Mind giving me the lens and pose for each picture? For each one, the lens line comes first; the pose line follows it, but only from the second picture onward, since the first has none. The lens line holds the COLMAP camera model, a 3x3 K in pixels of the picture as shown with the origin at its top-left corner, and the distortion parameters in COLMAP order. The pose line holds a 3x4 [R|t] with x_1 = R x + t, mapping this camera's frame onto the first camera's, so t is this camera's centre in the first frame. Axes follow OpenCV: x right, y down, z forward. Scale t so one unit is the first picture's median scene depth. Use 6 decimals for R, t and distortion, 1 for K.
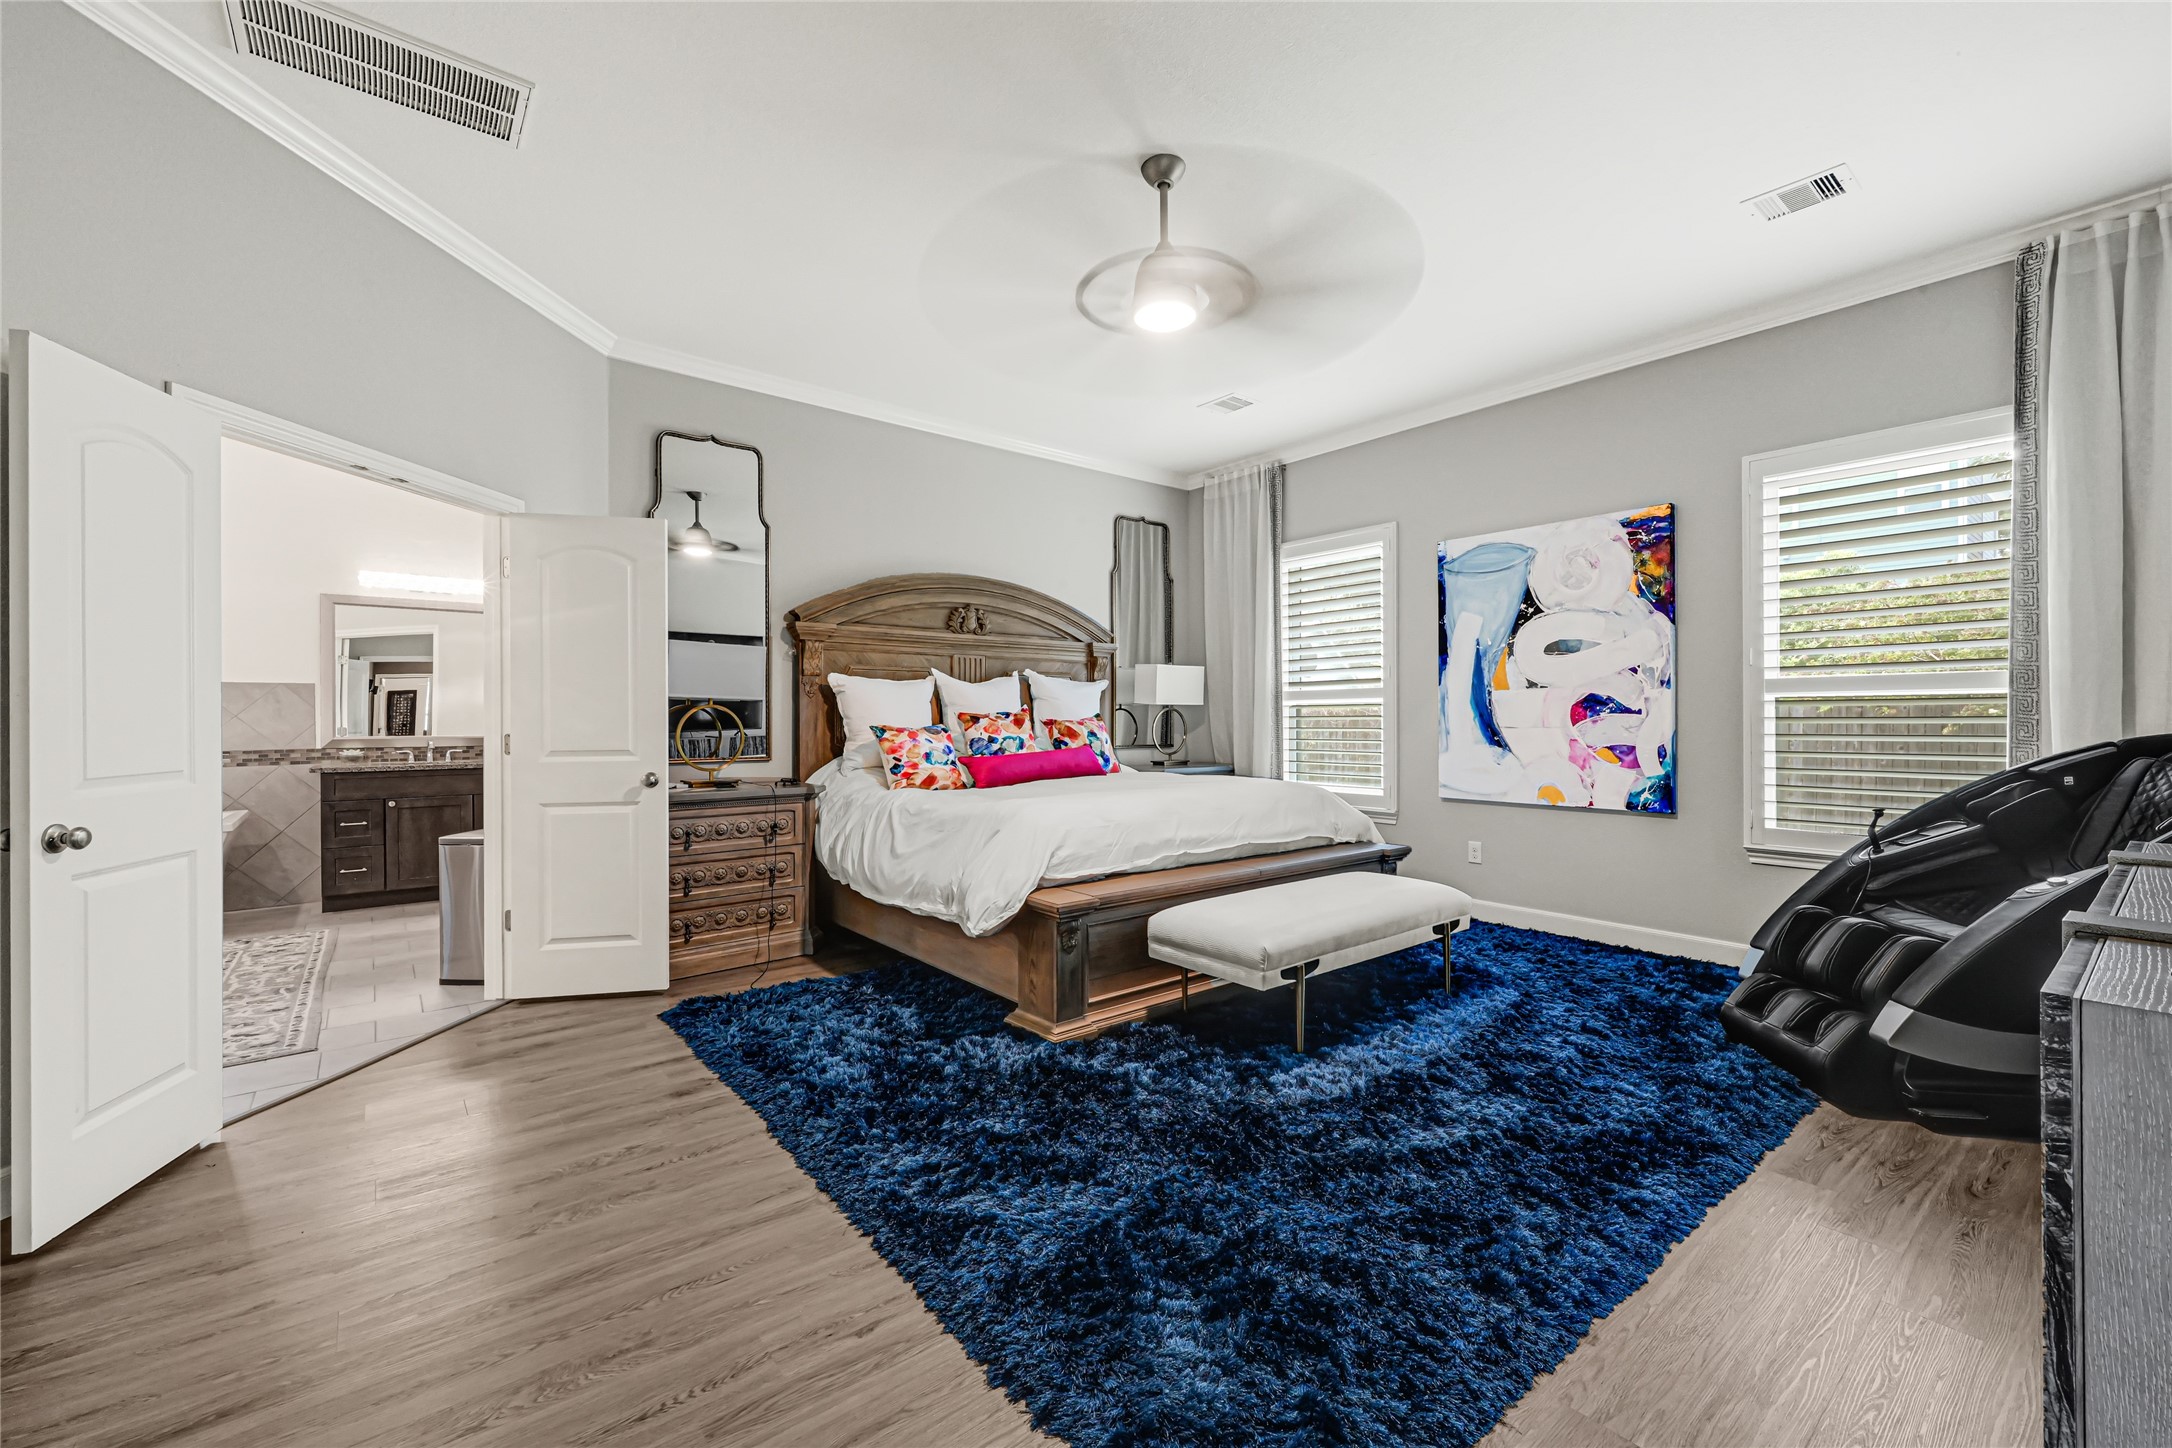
lens RADIAL K [[891.9, 0, 1088.8], [0, 891.9, 723.0], [0, 0, 1]] dist [-0.001070, 0.001078]
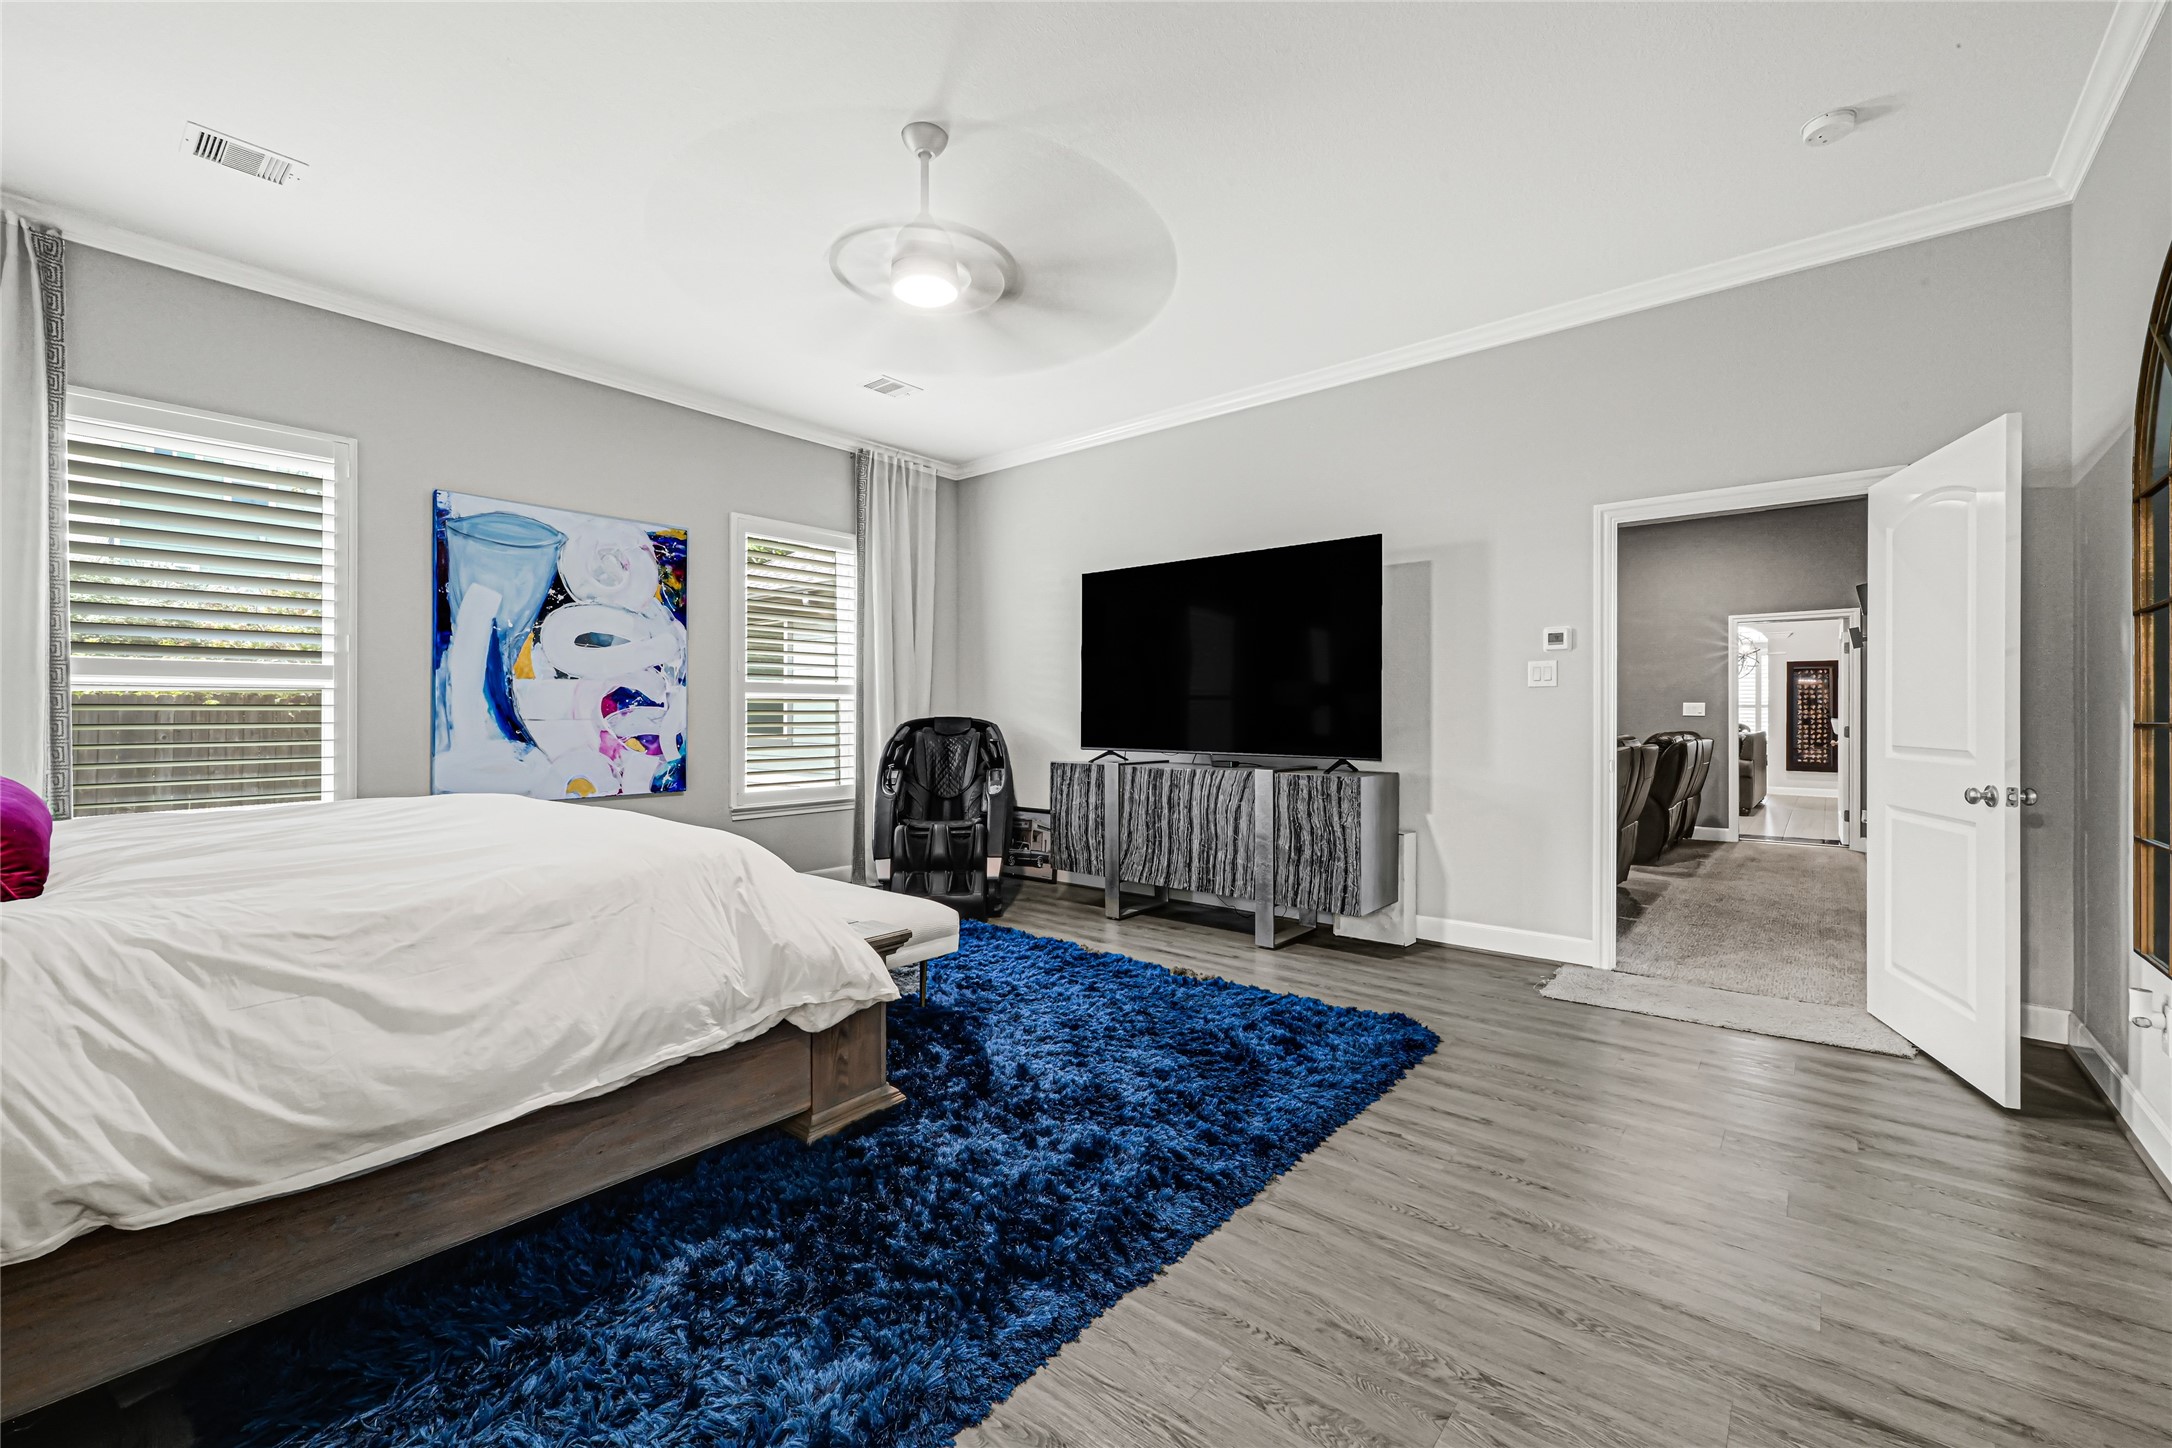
lens RADIAL K [[891.9, 0, 1090.1], [0, 891.9, 718.6], [0, 0, 1]] dist [-0.001070, 0.001078]
pose [[-0.199953, -0.001176, 0.979805, -0.575774], [0.004159, 0.999989, 0.002049, 0.004491], [-0.979797, 0.004485, -0.199946, 0.653598]]
